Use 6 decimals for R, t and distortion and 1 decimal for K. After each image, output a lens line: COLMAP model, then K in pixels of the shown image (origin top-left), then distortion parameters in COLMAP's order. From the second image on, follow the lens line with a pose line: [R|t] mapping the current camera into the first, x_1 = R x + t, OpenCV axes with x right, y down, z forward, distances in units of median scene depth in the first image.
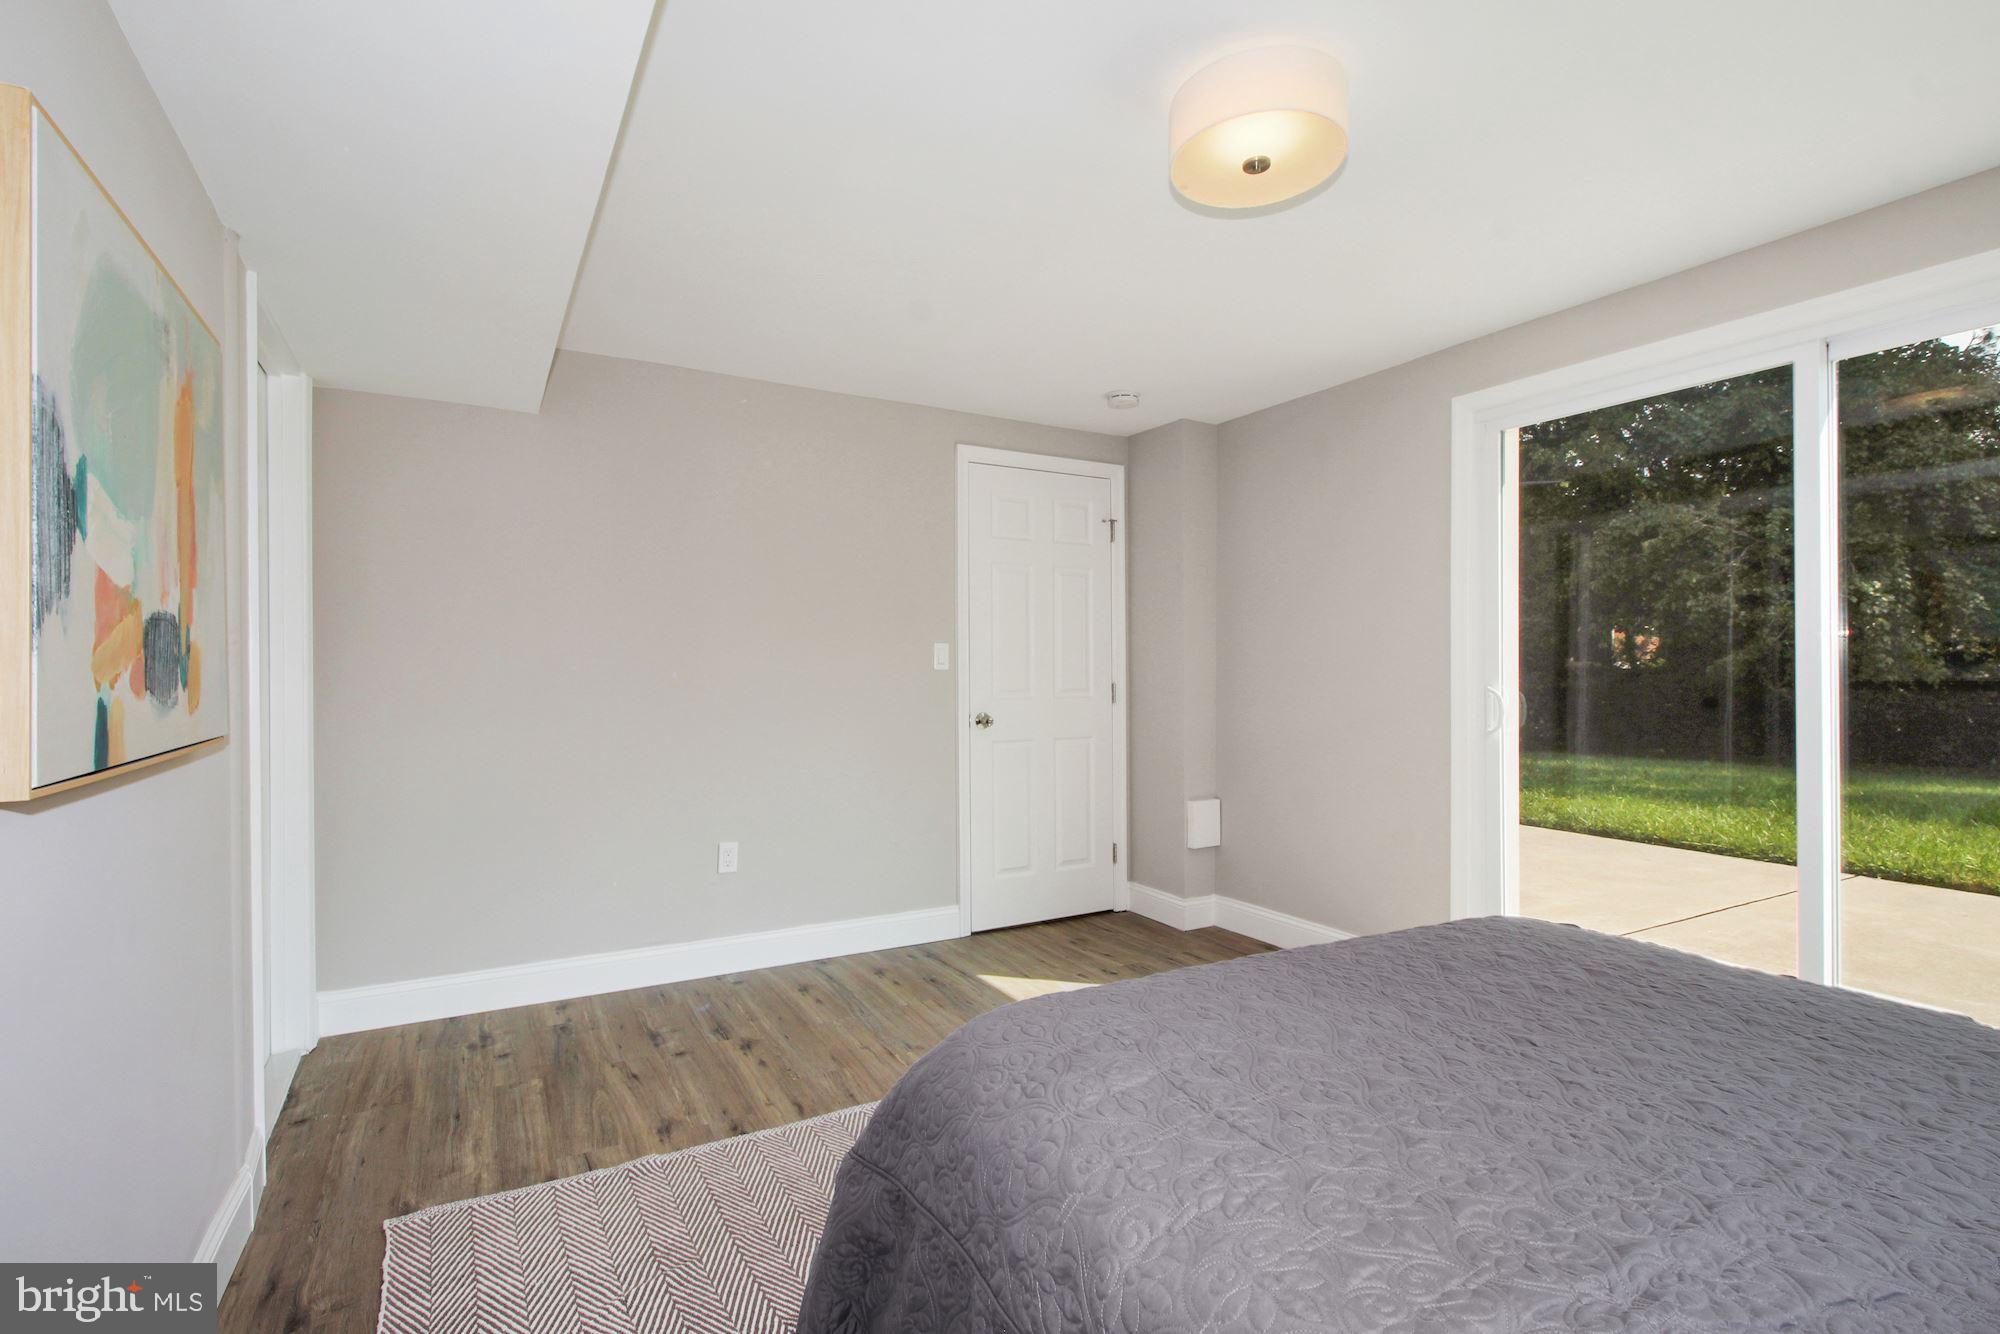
lens RADIAL K [[938.9, 0, 1000.0], [0, 938.9, 667.0], [0, 0, 1]] dist [-0.000730, -0.000238]
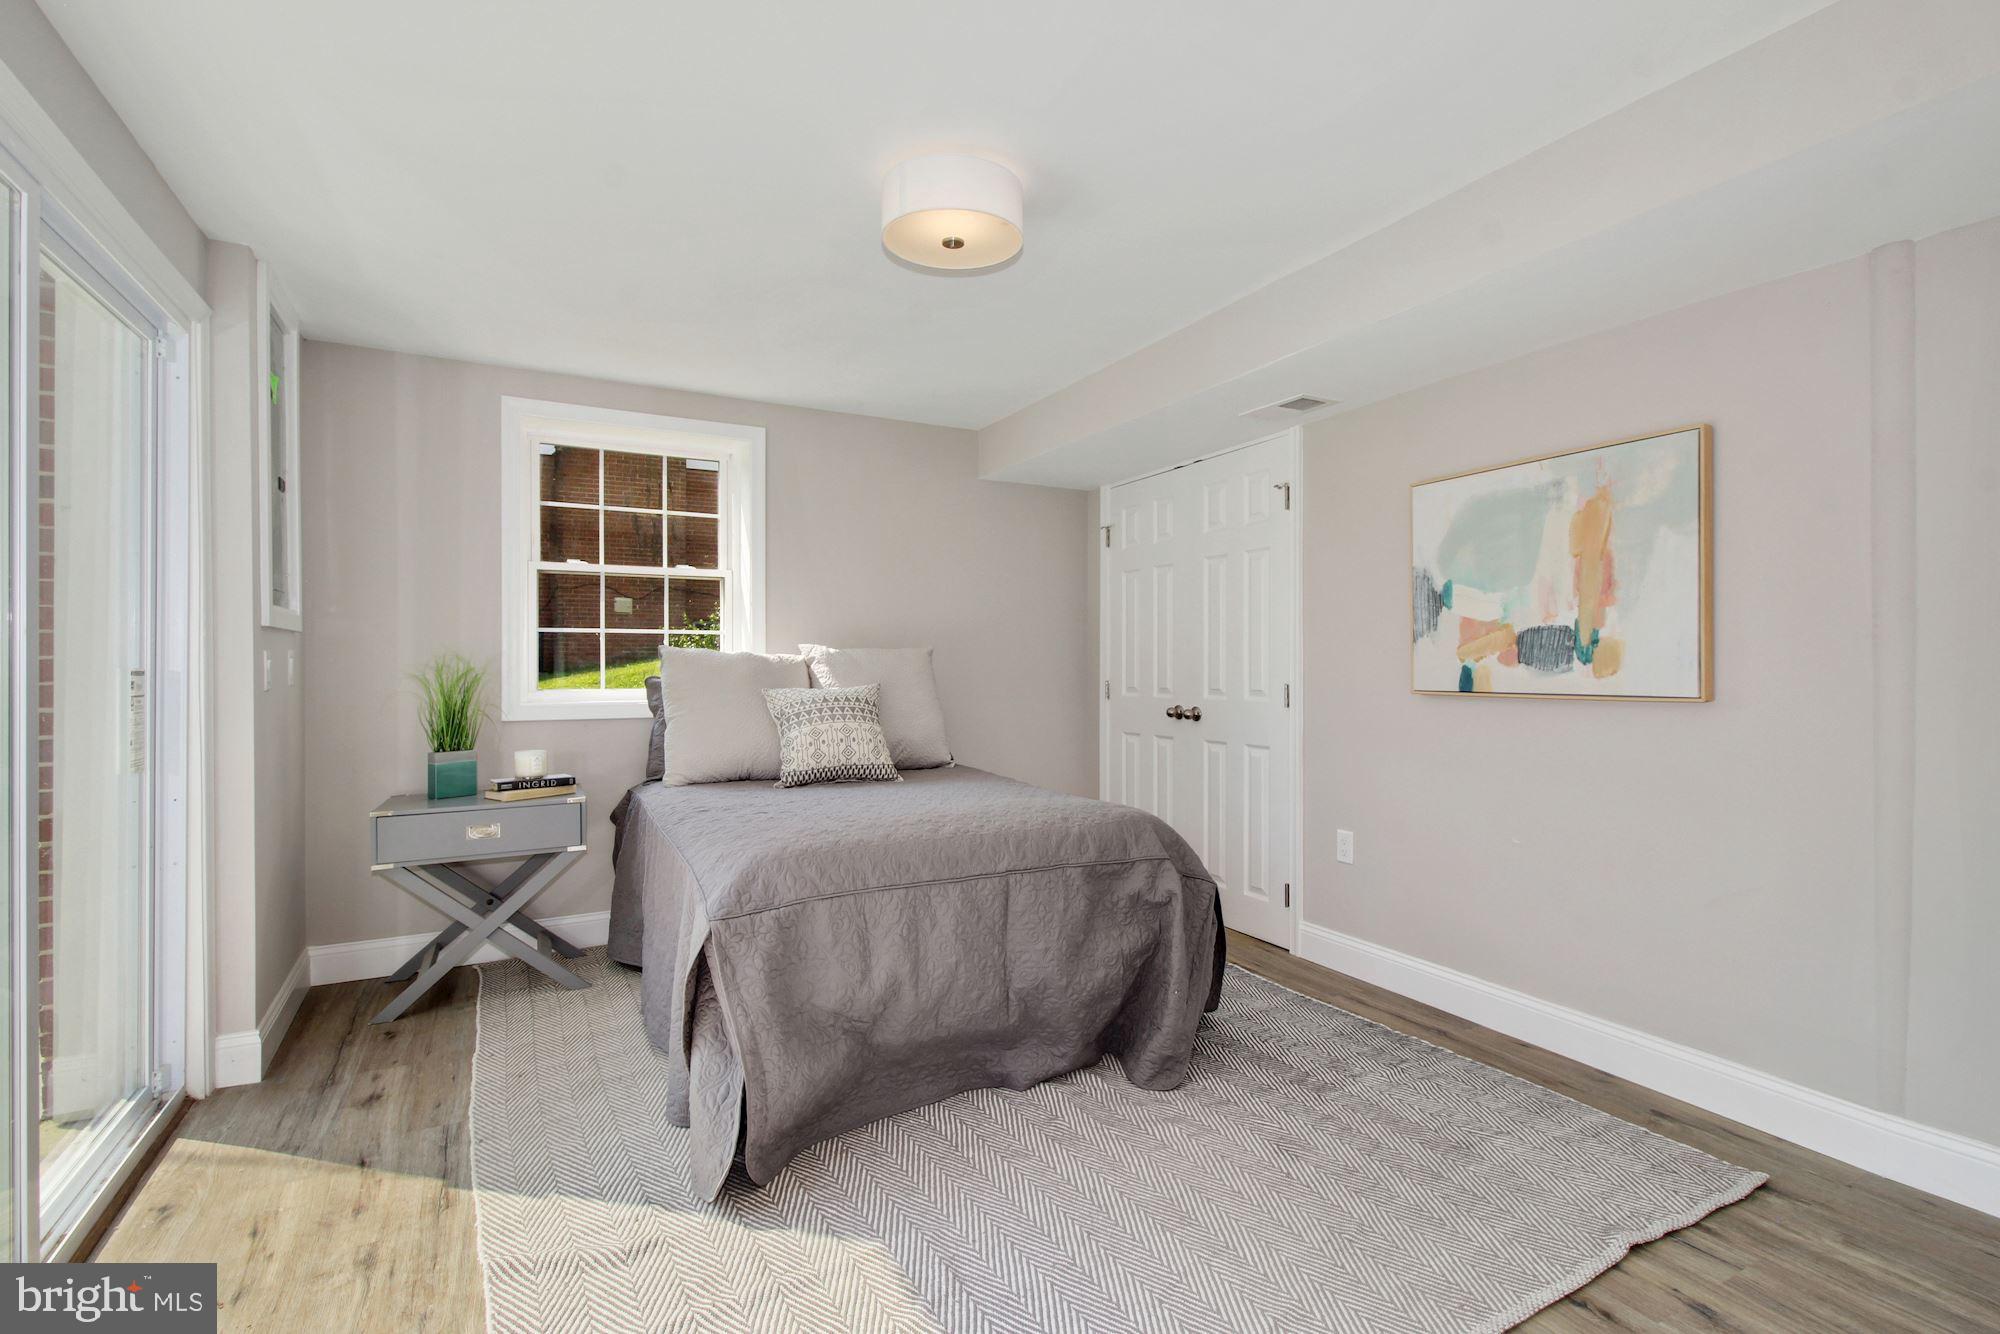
lens RADIAL K [[938.9, 0, 1000.0], [0, 938.9, 667.0], [0, 0, 1]] dist [-0.000730, -0.000238]
pose [[-0.999524, 0.002497, 0.030741, 0.143457], [0.002325, 0.999981, -0.005652, 0.025453], [-0.030755, -0.005578, -0.999511, 1.806020]]
